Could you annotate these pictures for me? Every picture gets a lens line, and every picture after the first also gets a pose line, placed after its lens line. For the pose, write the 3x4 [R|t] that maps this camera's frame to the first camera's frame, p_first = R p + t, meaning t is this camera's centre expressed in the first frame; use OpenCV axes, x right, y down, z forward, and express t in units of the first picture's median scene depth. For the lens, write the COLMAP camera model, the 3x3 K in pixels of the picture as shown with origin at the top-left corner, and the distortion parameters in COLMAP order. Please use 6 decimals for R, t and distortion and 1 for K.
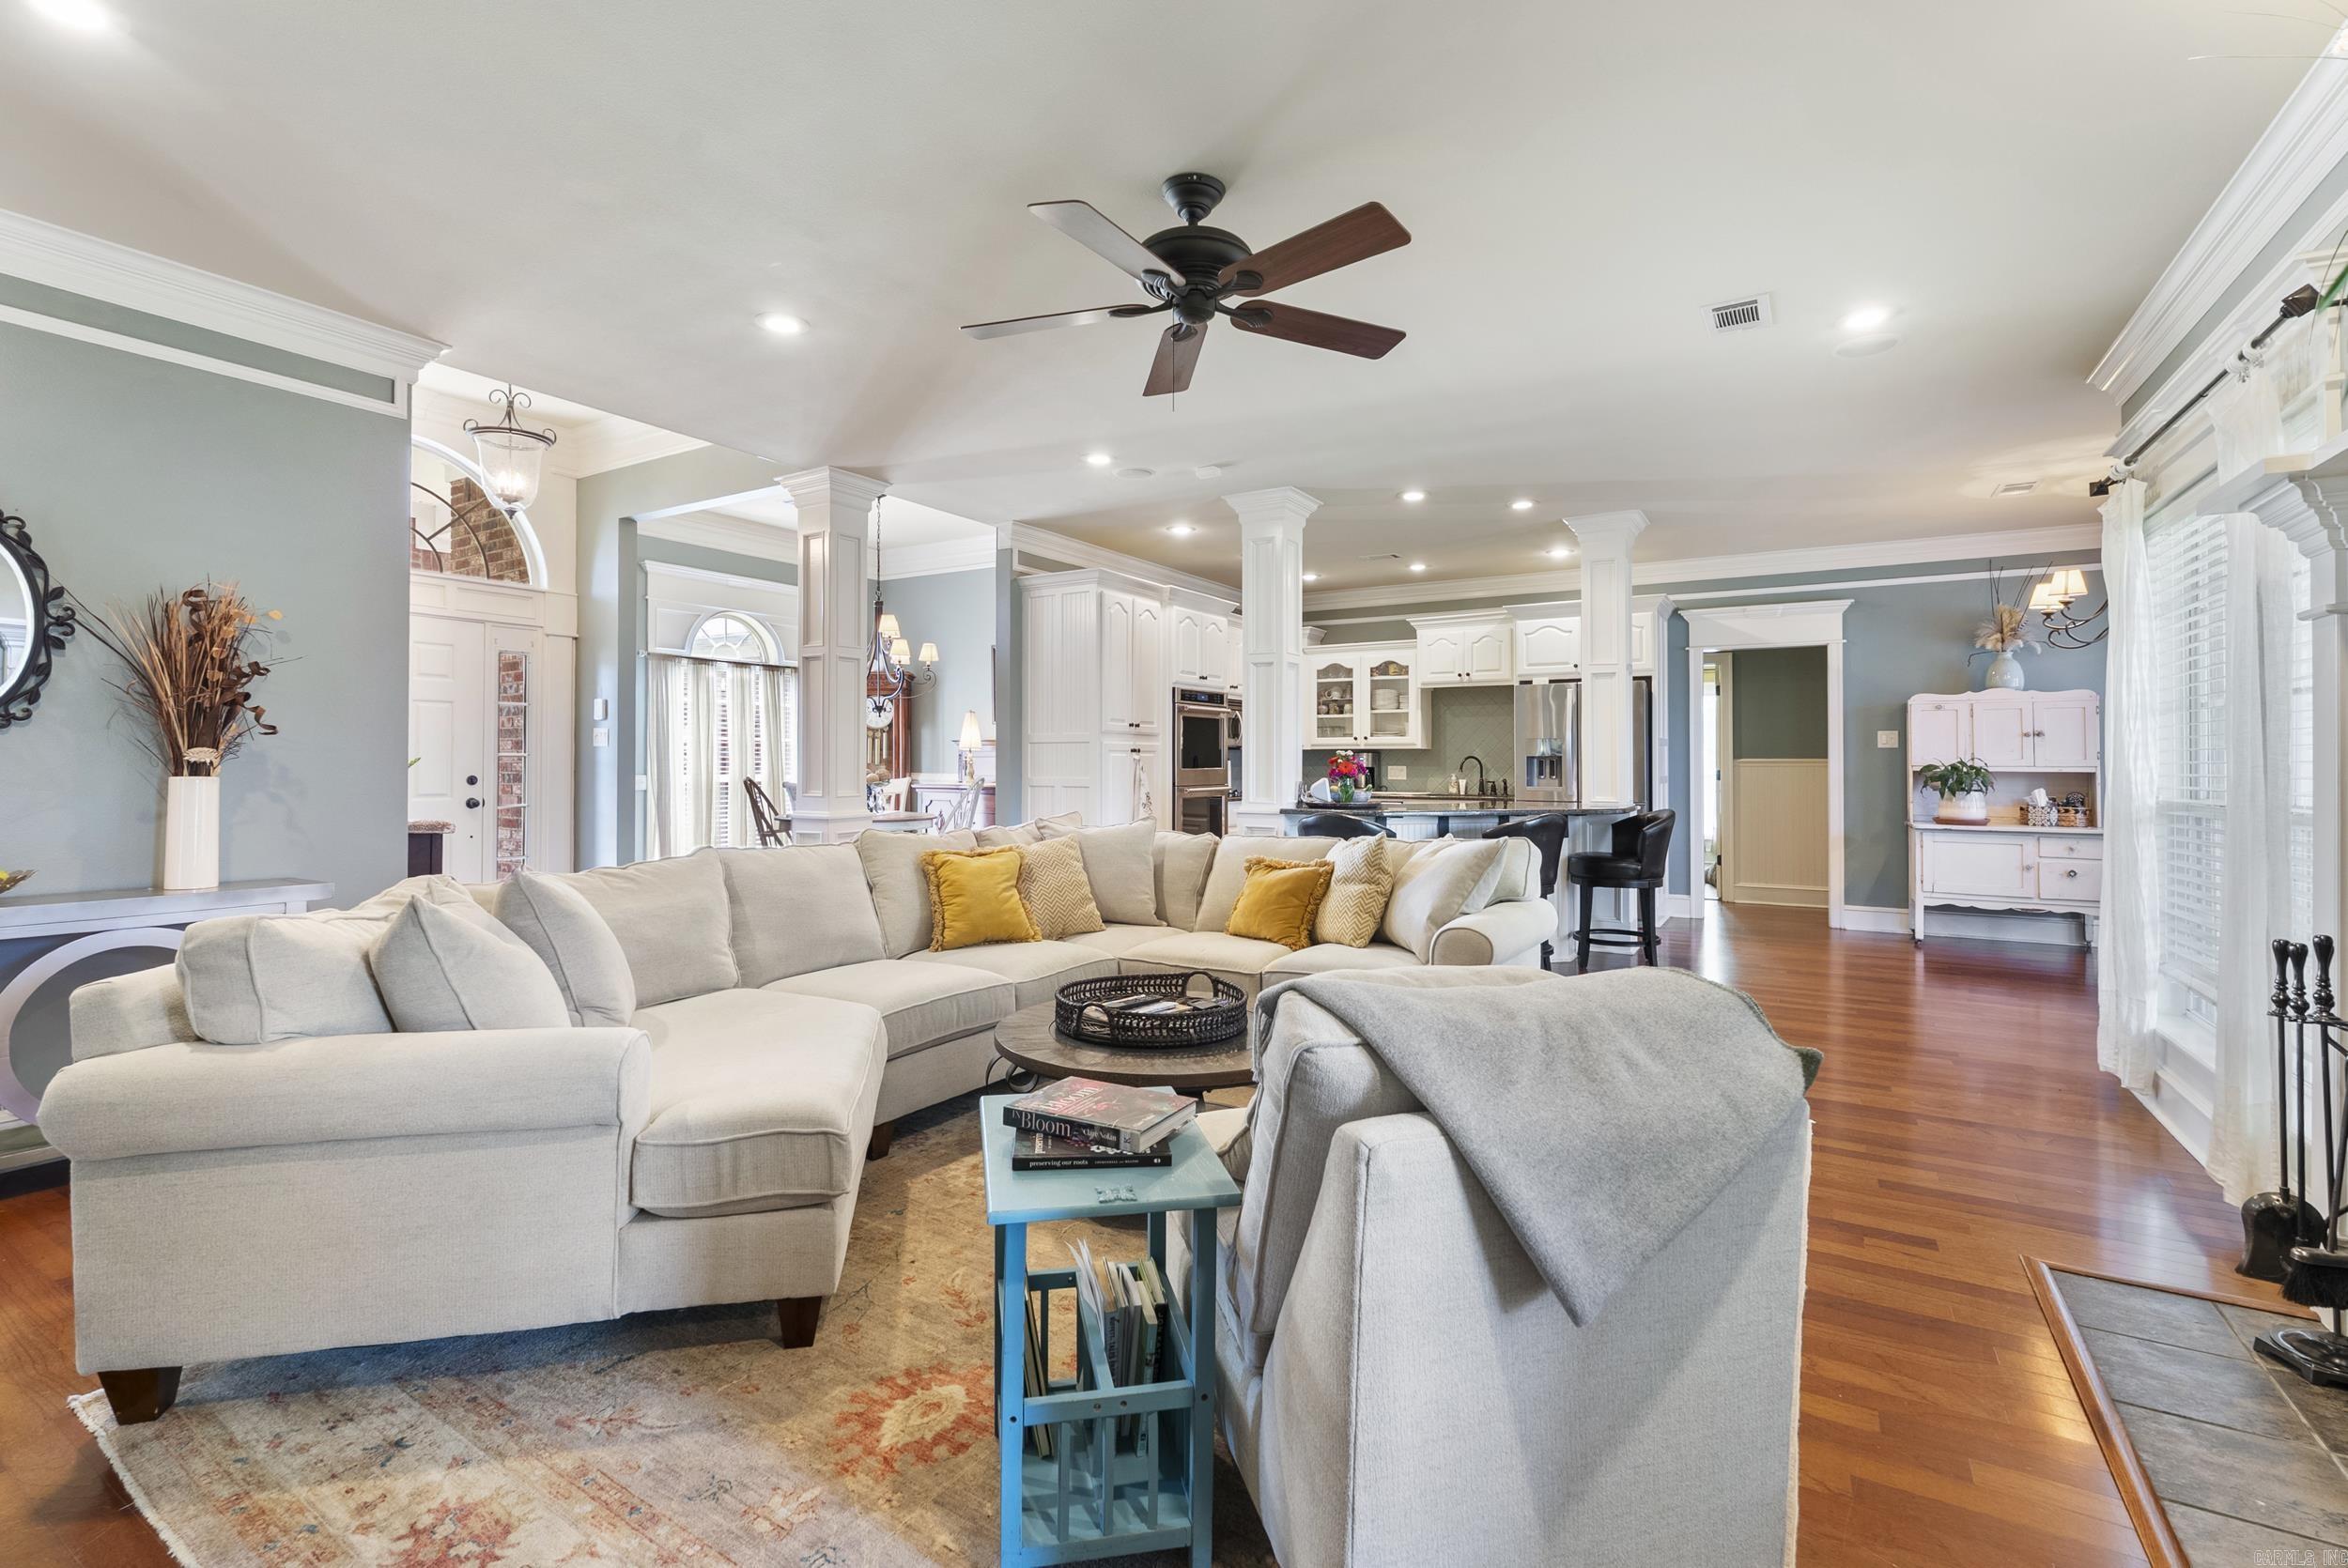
lens RADIAL K [[1050.2, 0, 1168.7], [0, 1050.2, 786.8], [0, 0, 1]] dist [-0.001083, -0.000452]
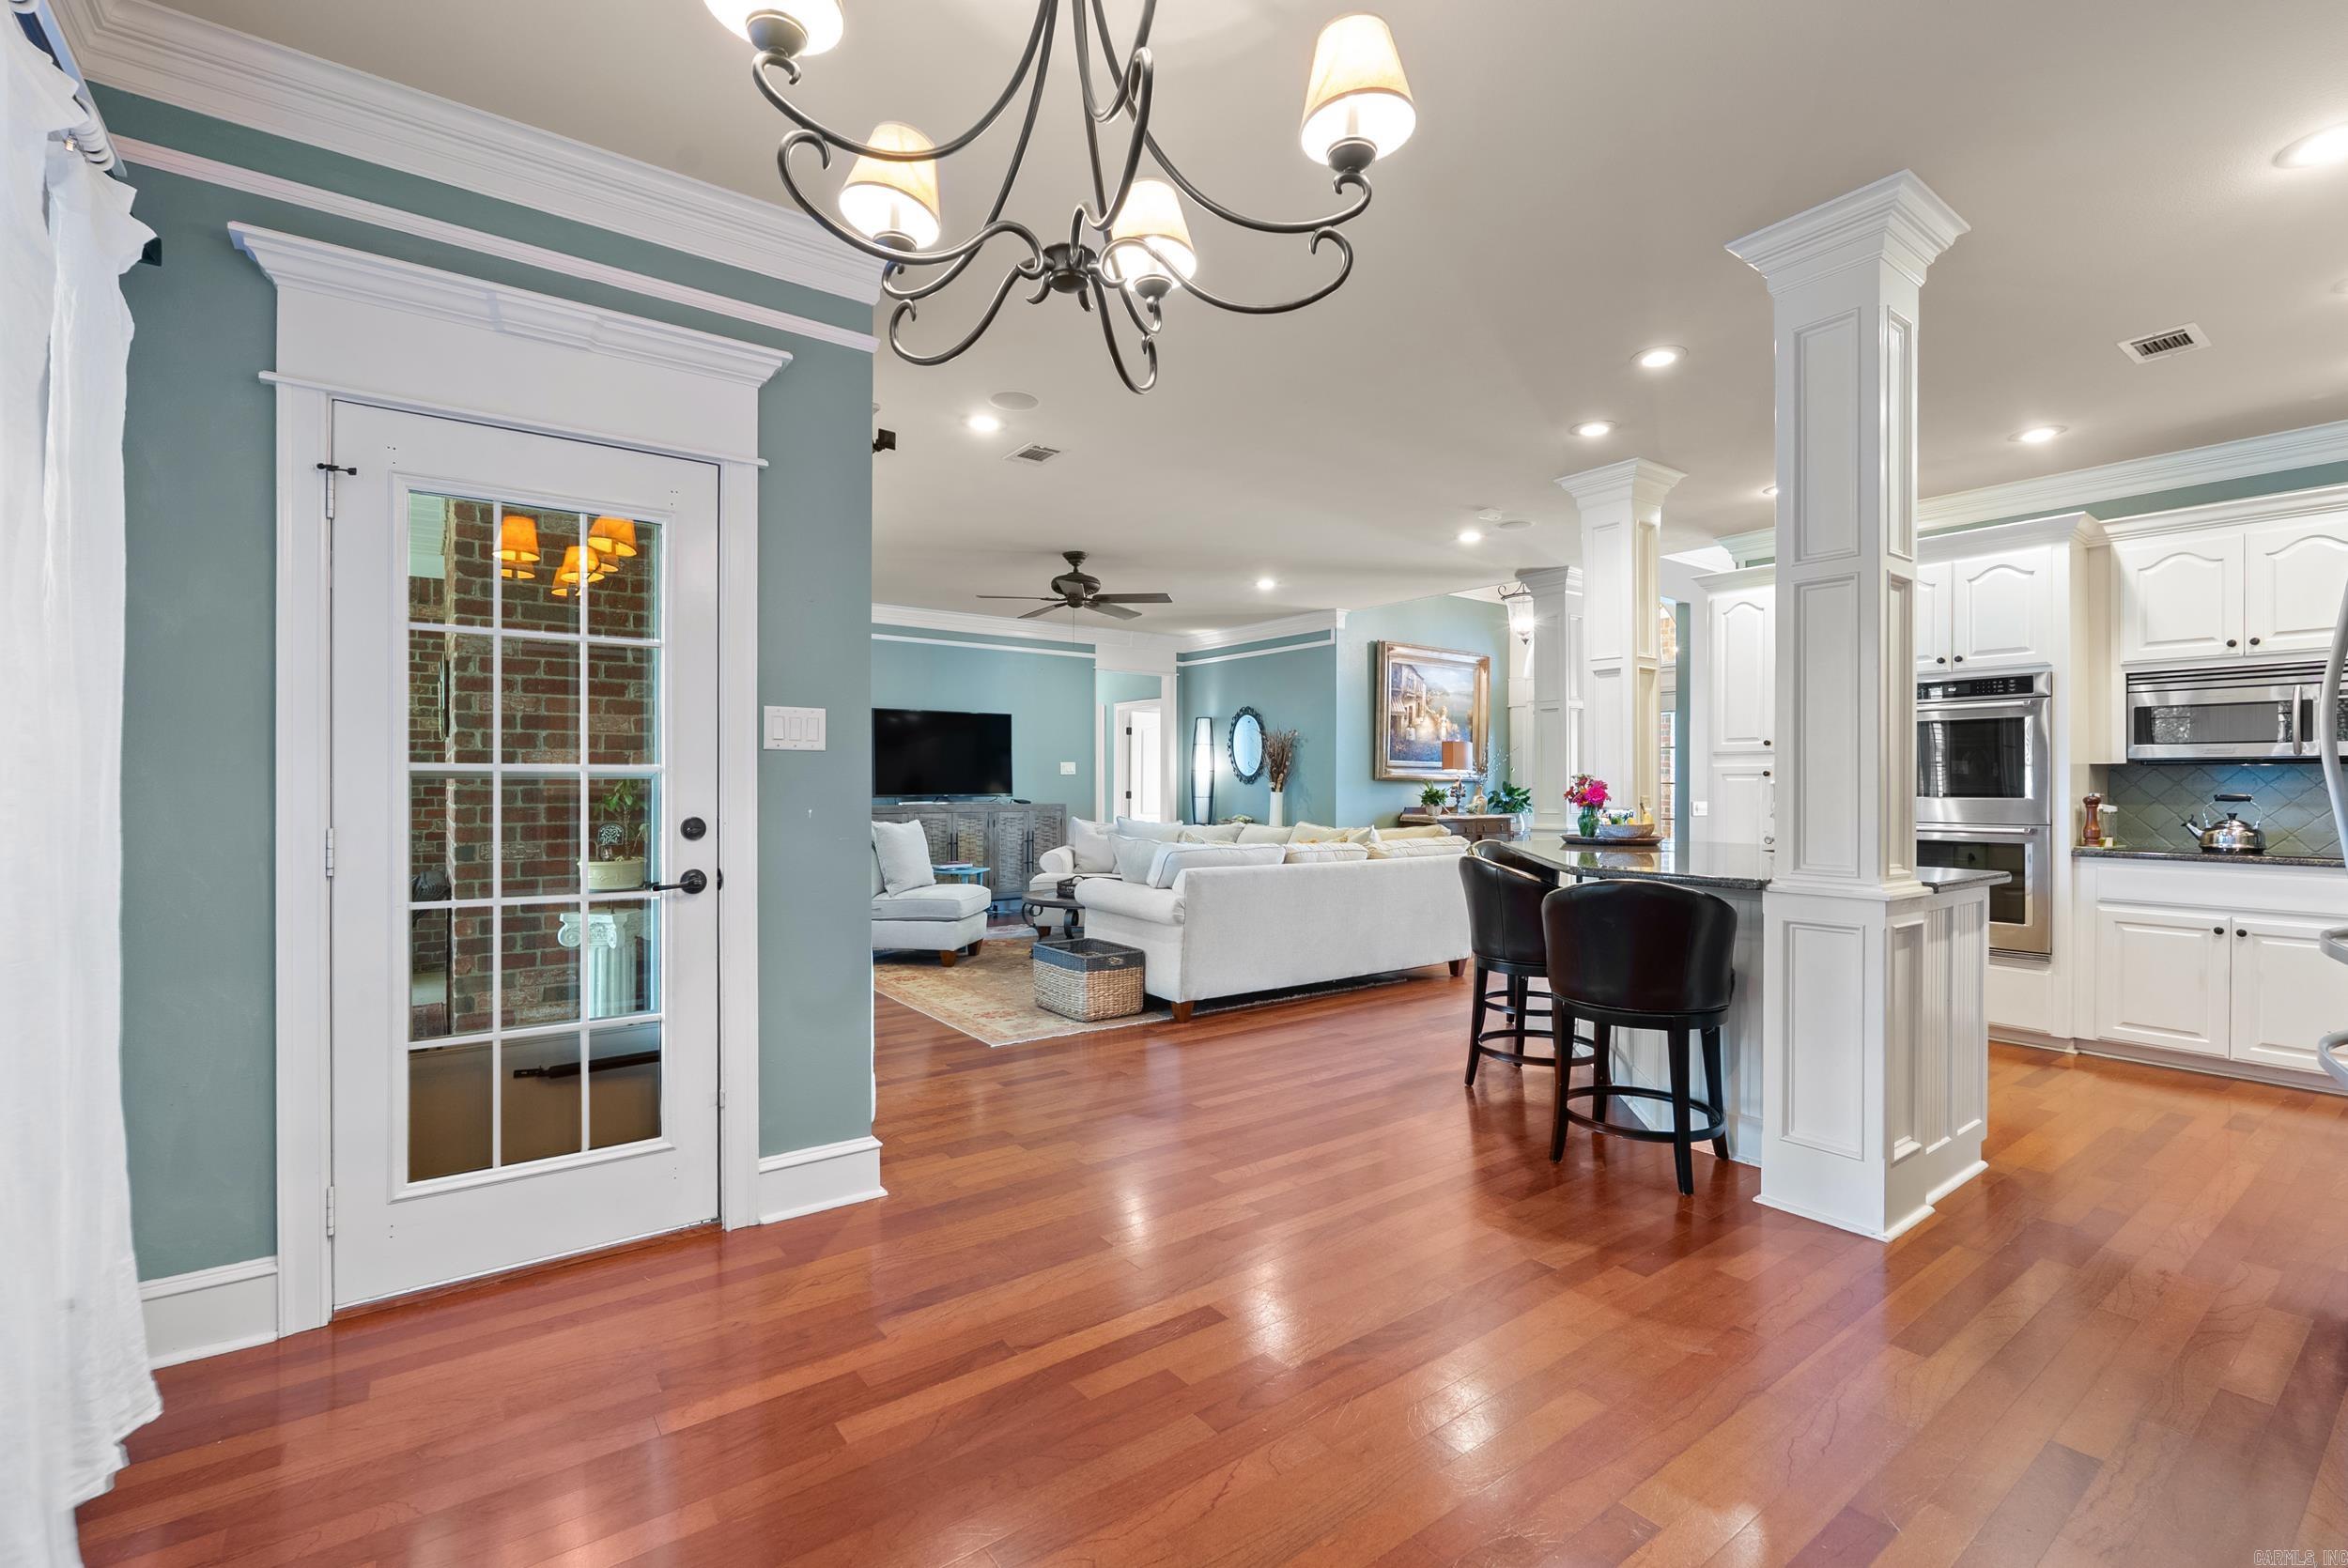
lens RADIAL K [[1050.2, 0, 1168.7], [0, 1050.2, 786.8], [0, 0, 1]] dist [-0.001083, -0.000452]
pose [[-0.378604, -0.000239, -0.925559, 1.804376], [-0.018598, 0.999800, 0.007349, -0.035389], [0.925372, 0.019996, -0.378533, 1.717721]]
